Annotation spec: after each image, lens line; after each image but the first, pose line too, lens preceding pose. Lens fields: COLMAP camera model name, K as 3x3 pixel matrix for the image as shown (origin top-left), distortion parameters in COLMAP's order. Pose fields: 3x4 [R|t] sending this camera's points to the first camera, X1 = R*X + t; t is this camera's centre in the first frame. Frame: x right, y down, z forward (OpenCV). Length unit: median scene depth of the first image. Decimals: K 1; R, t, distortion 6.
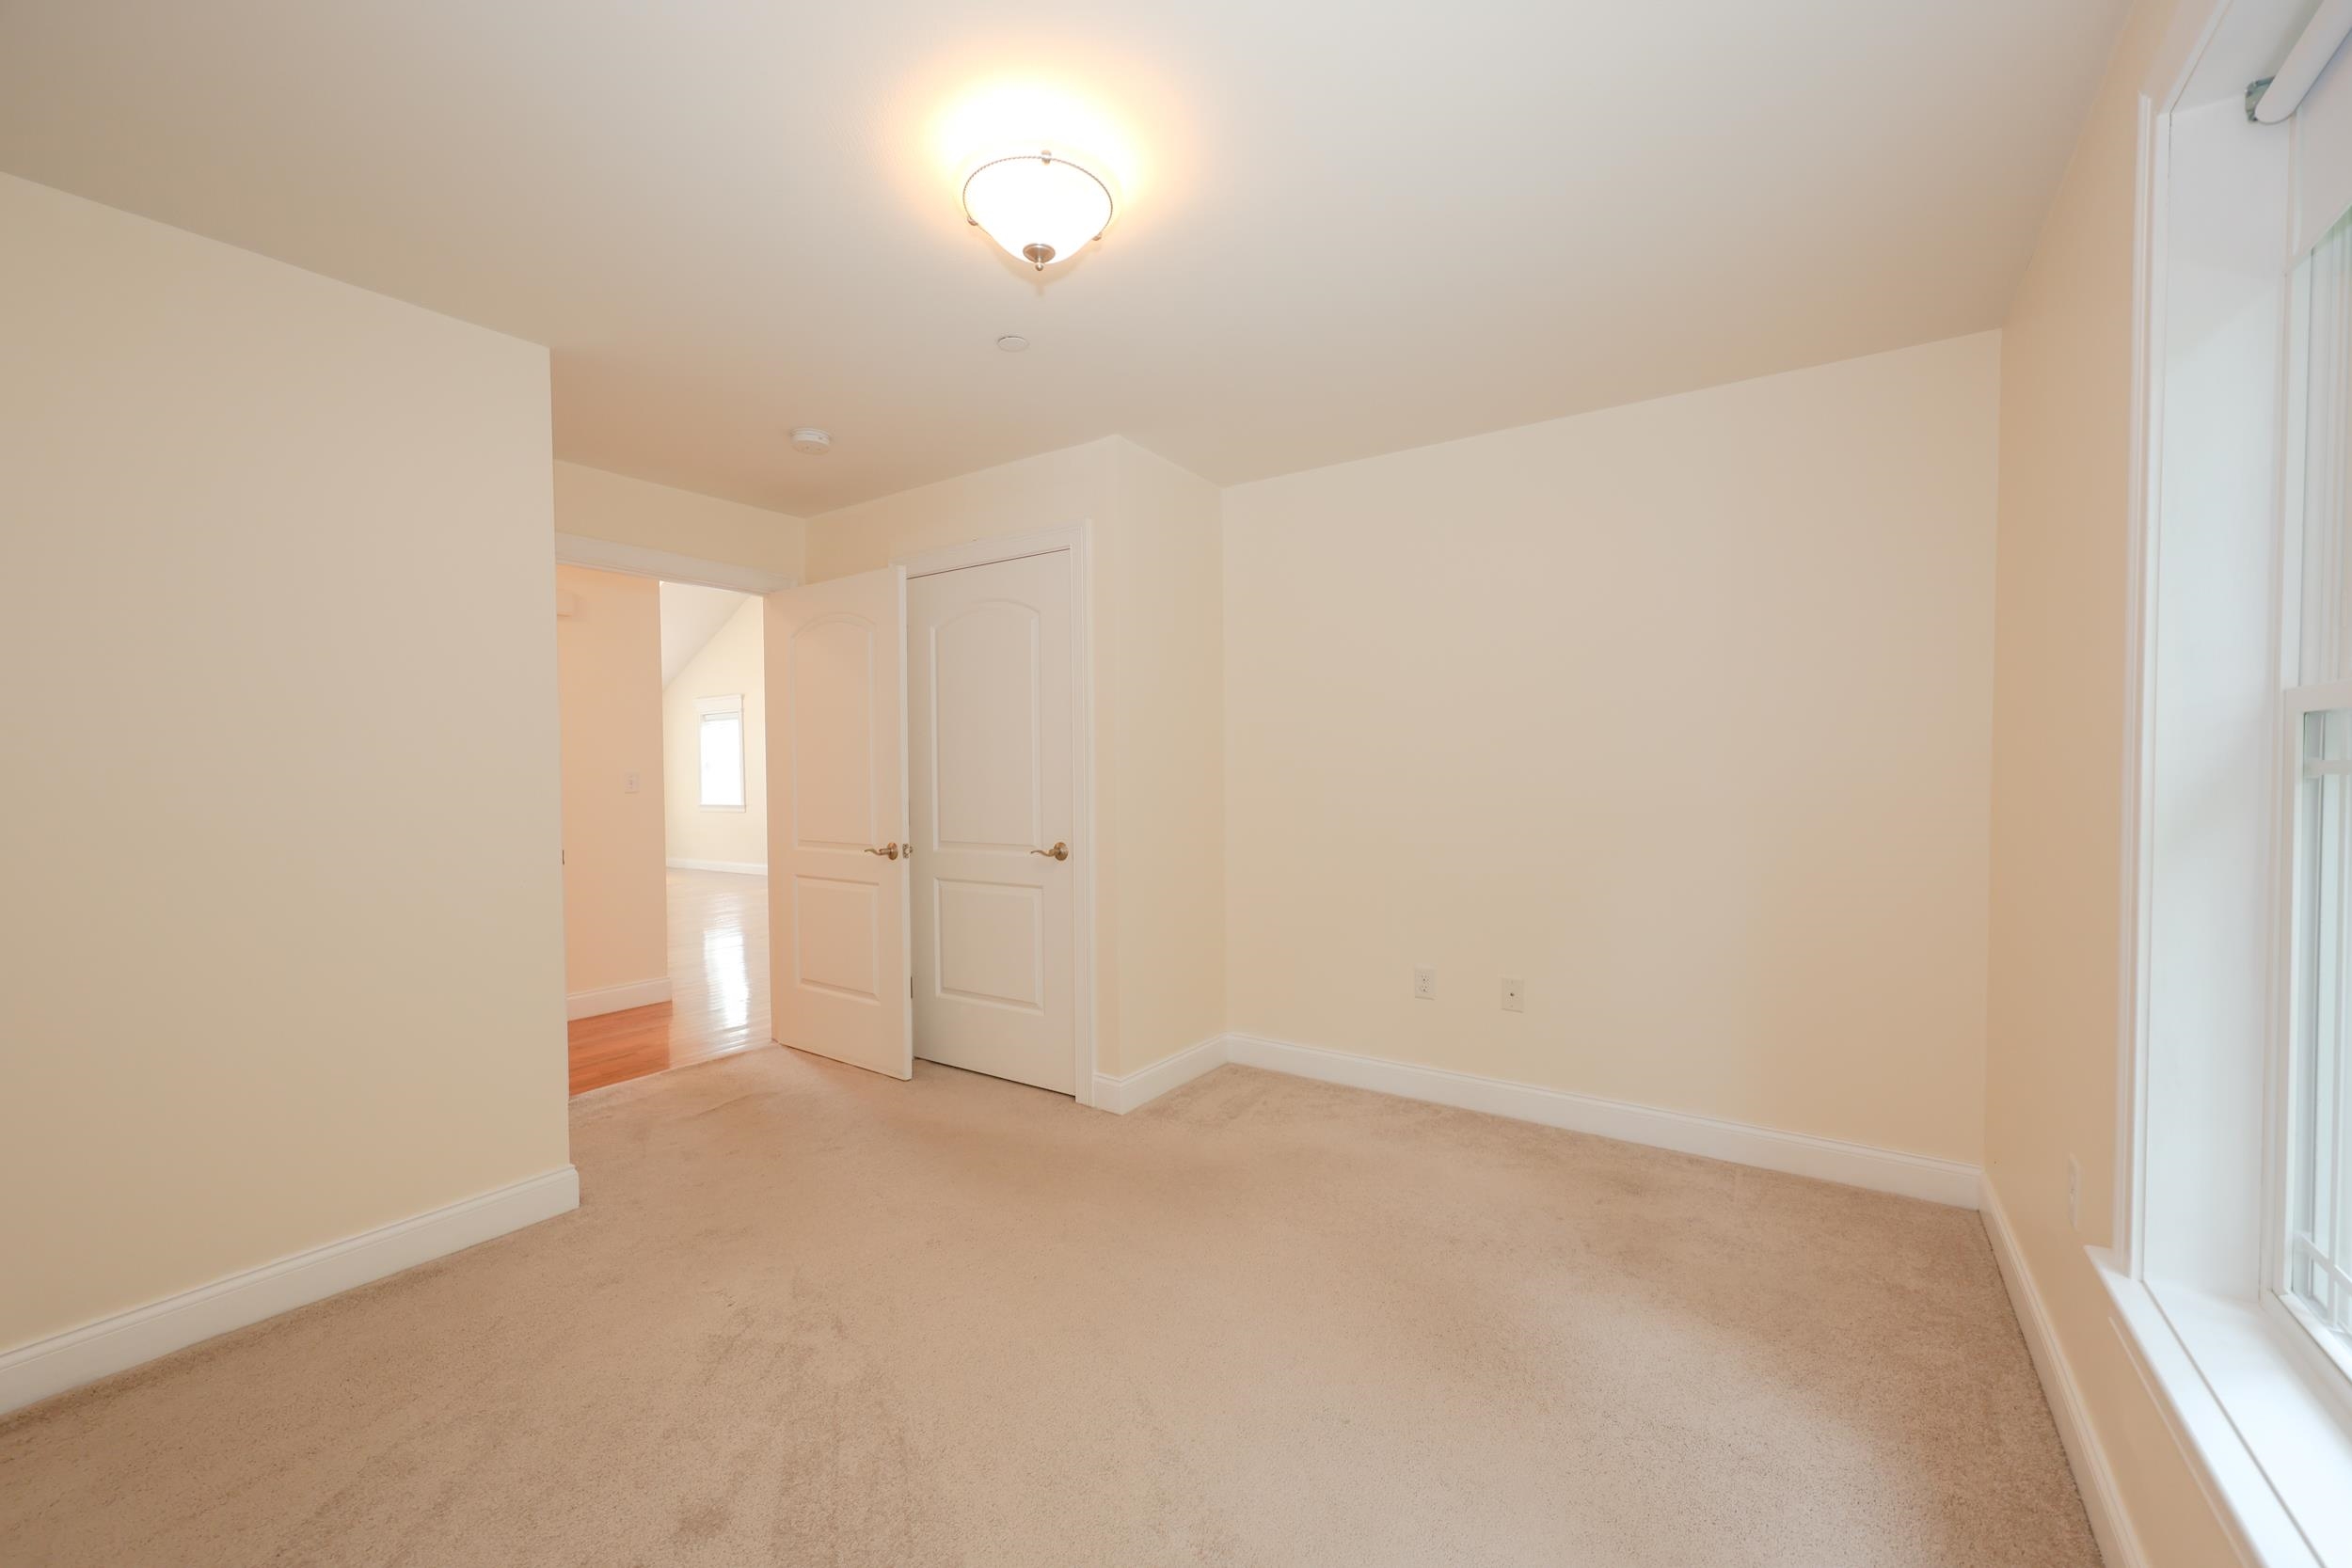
lens RADIAL K [[943.2, 0, 1174.3], [0, 943.2, 779.1], [0, 0, 1]] dist [0.001160, -0.000049]
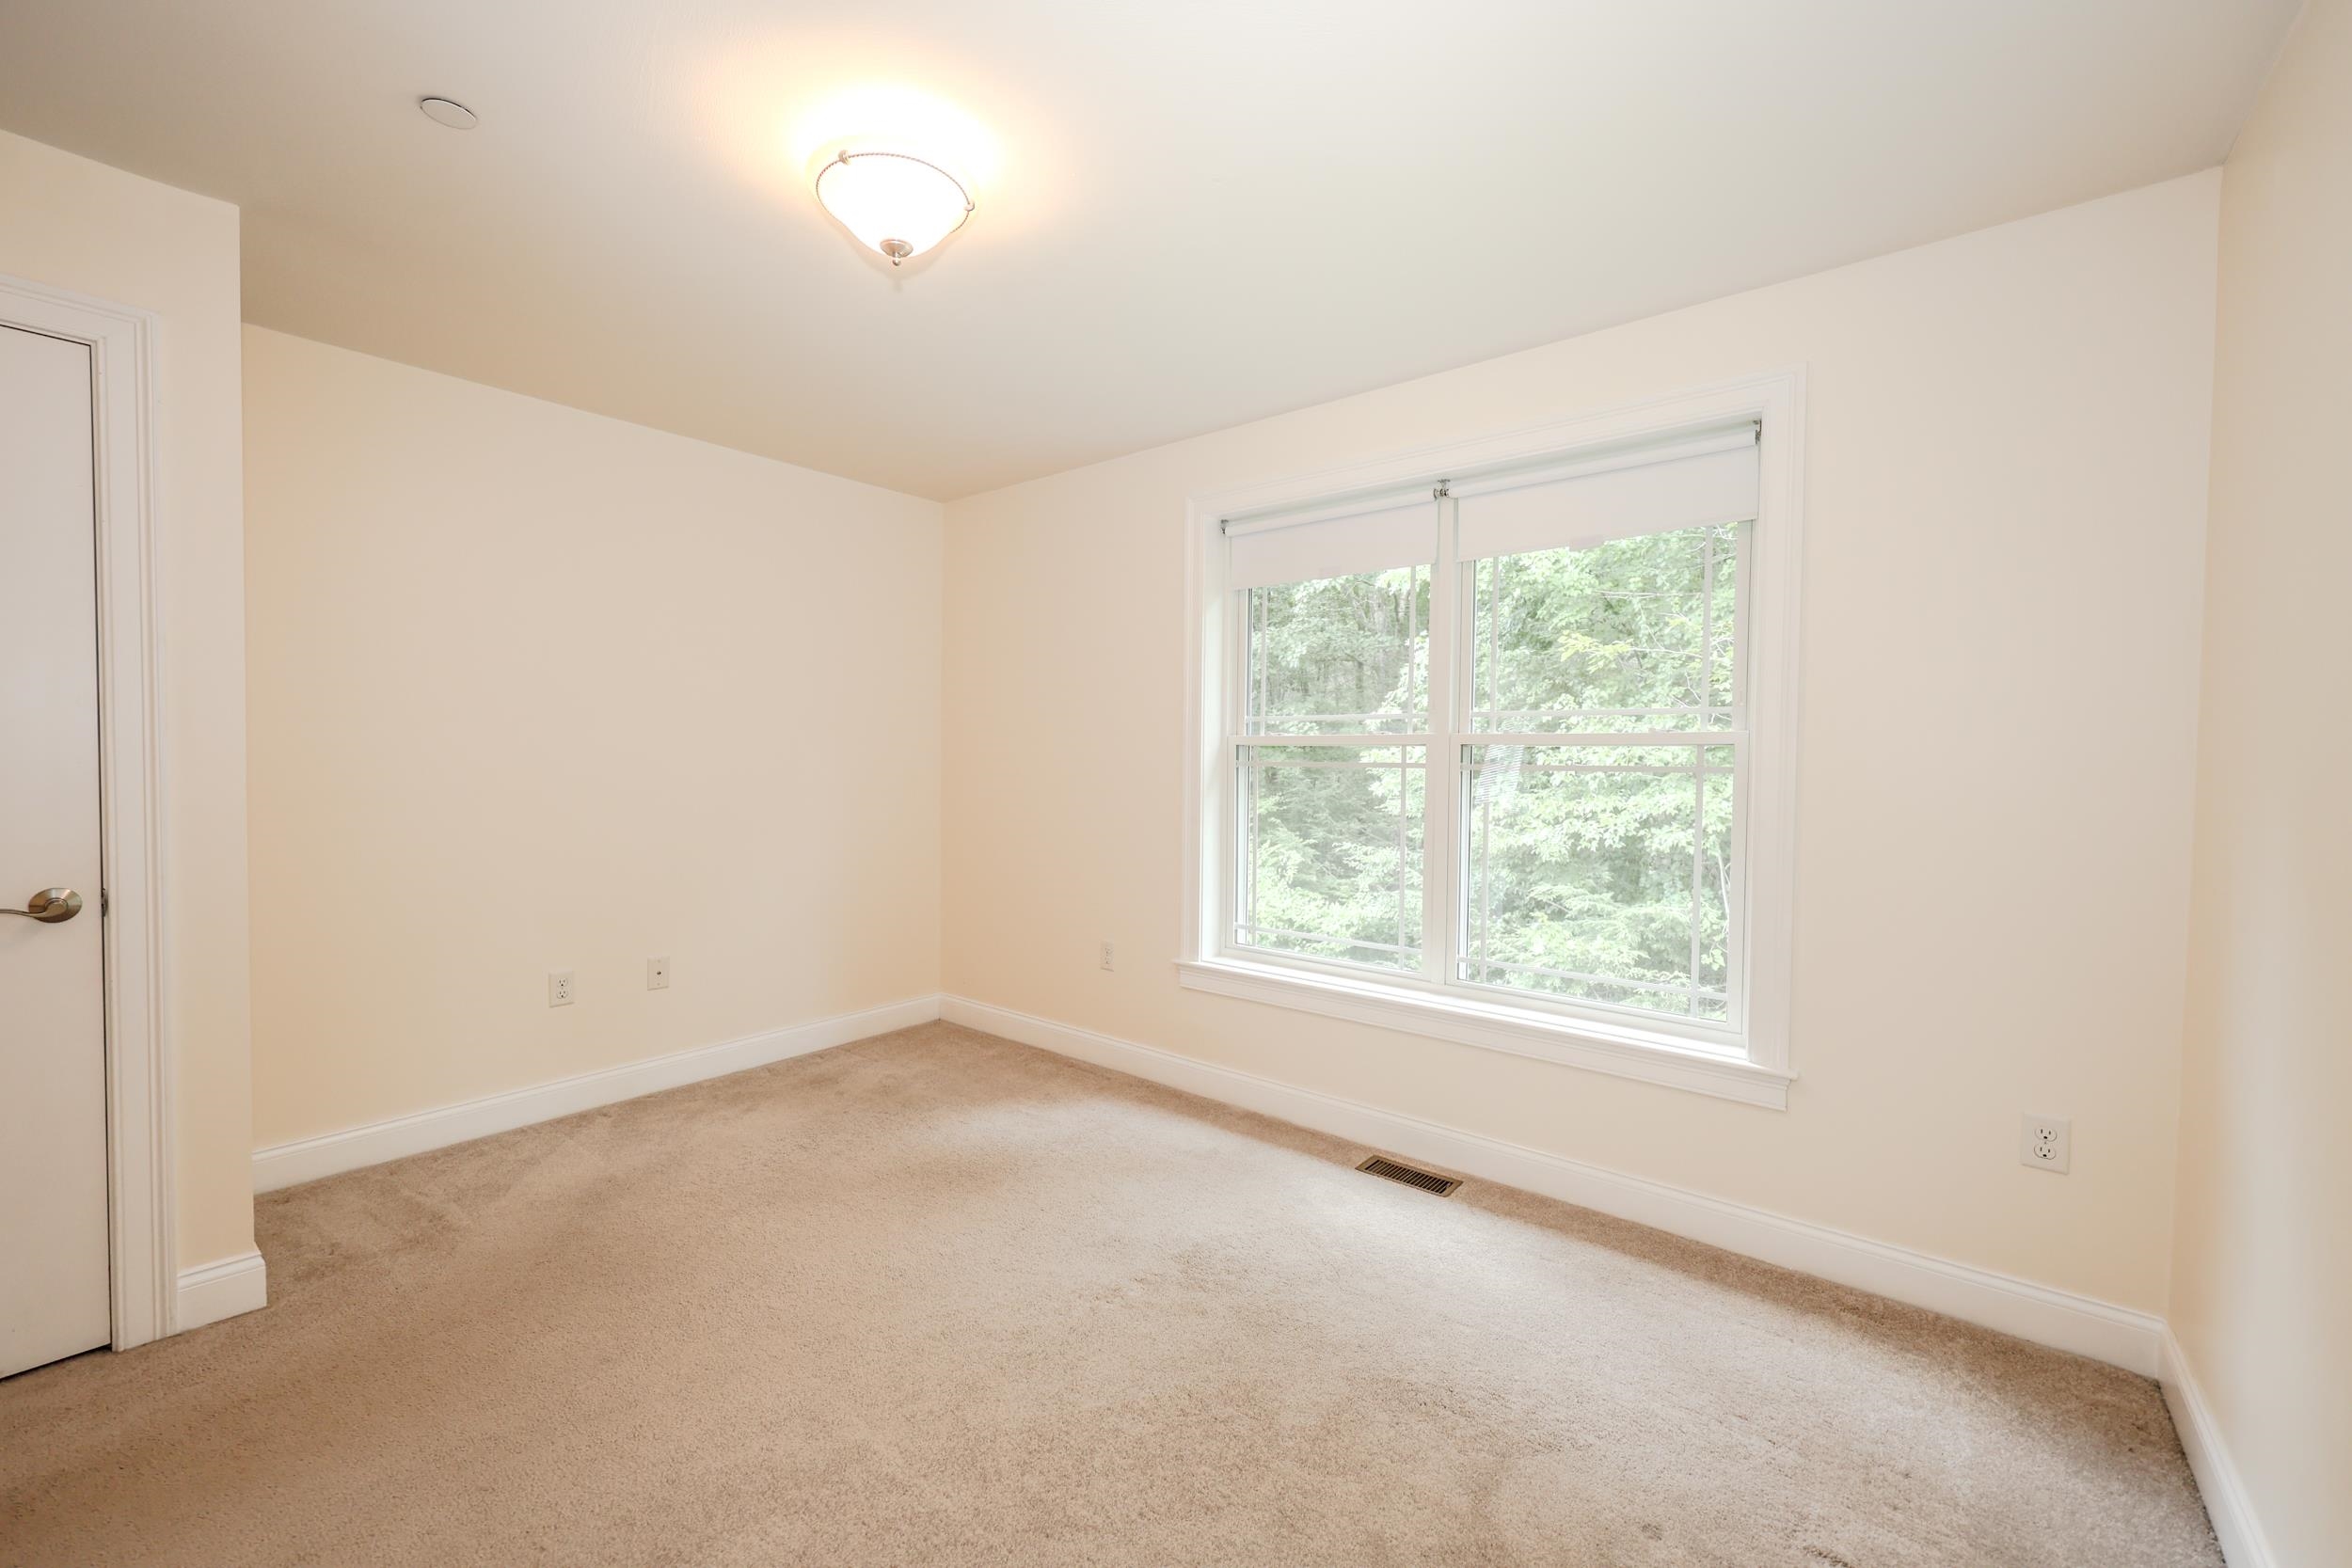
lens RADIAL K [[943.2, 0, 1174.8], [0, 943.2, 781.9], [0, 0, 1]] dist [0.001160, -0.000049]
pose [[0.064880, -0.016960, 0.997749, -0.632928], [-0.003052, 0.999848, 0.017194, -0.001144], [-0.997888, -0.004161, 0.064819, 0.367519]]
